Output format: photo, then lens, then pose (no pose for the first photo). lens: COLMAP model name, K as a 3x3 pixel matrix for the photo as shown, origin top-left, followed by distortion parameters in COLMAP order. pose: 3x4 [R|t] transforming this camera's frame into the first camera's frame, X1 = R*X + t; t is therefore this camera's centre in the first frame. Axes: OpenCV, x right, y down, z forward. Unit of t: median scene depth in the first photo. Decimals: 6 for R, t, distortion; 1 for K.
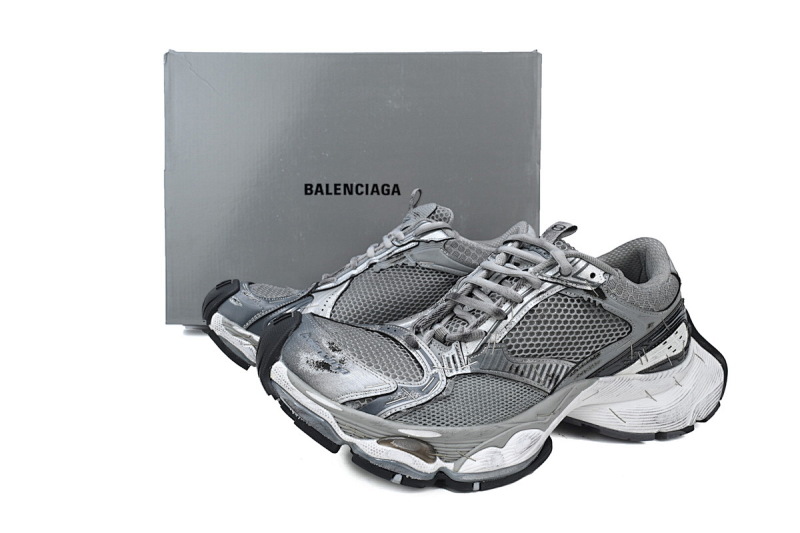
lens RADIAL K [[622.5, 0, 402.4], [0, 622.5, 265.7], [0, 0, 1]] dist [0.068183, -0.002305]
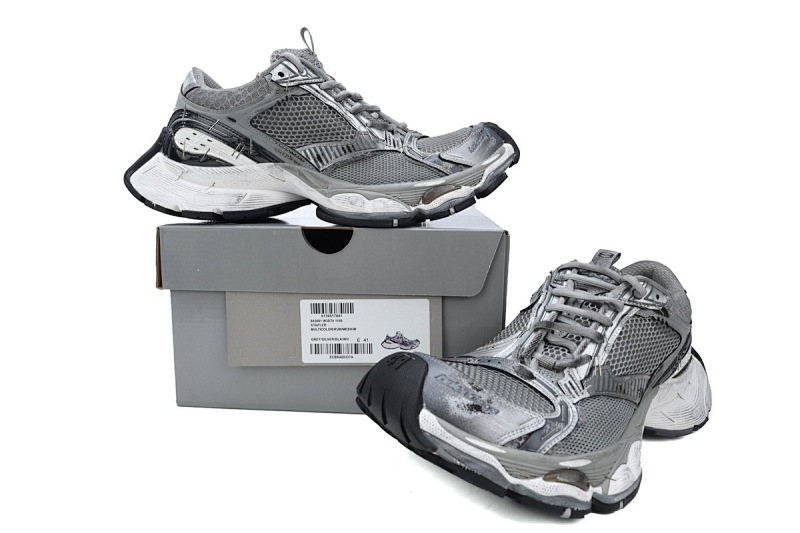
lens RADIAL K [[565.5, 0, 394.6], [0, 565.5, 268.2], [0, 0, 1]] dist [0.037099, 0.002788]
pose [[0.922388, -0.037957, 0.384394, -0.541110], [0.046944, 0.998799, -0.014018, -0.044820], [-0.383400, 0.030975, 0.923063, 0.231682]]
